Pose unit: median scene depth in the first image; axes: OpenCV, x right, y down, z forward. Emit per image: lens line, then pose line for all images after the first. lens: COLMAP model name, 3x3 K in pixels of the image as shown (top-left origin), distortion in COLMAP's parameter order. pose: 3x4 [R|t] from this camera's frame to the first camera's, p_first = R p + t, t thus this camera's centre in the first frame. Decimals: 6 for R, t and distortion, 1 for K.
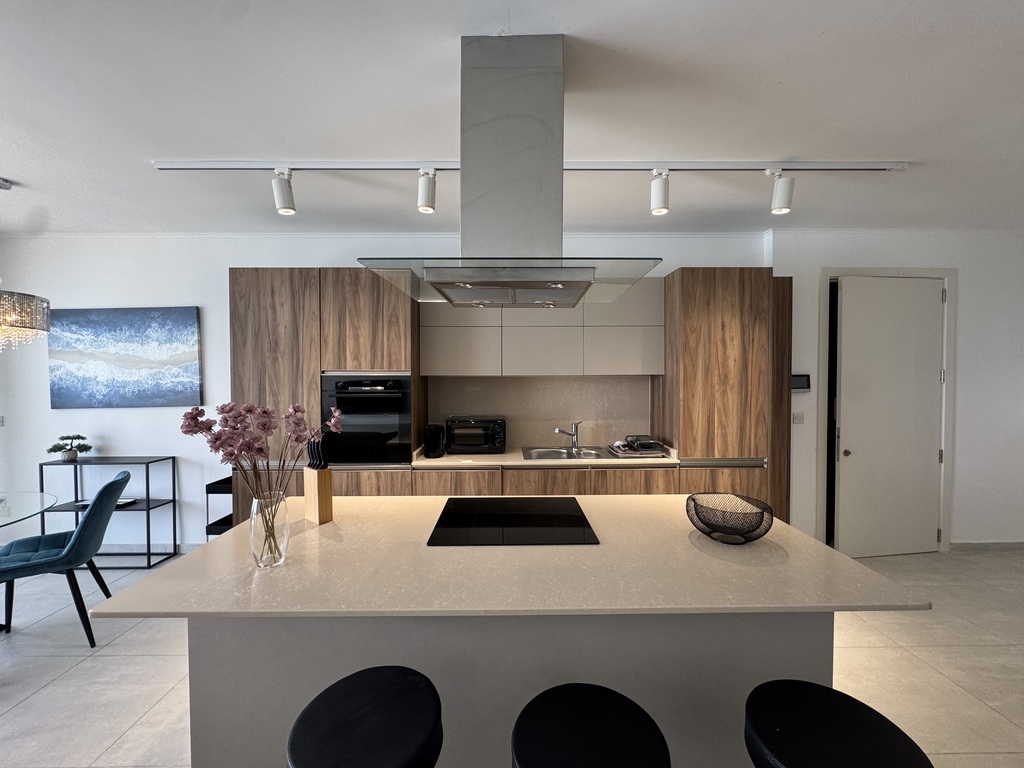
lens RADIAL K [[409.2, 0, 511.6], [0, 409.2, 384.3], [0, 0, 1]] dist [-0.002702, 0.000053]
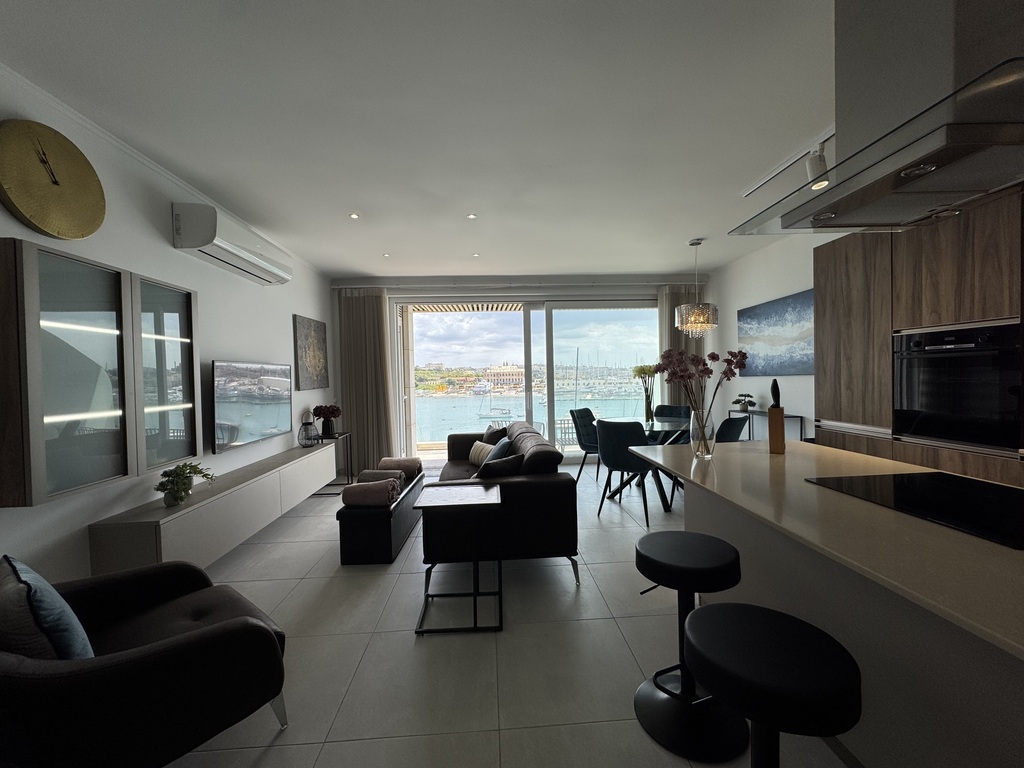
lens RADIAL K [[409.2, 0, 512.2], [0, 409.2, 384.8], [0, 0, 1]] dist [-0.002702, 0.000053]
pose [[0.045949, 0.022240, -0.998696, 0.352783], [0.005805, 0.999729, 0.022530, 0.054064], [0.998927, -0.006833, 0.045807, 0.095325]]
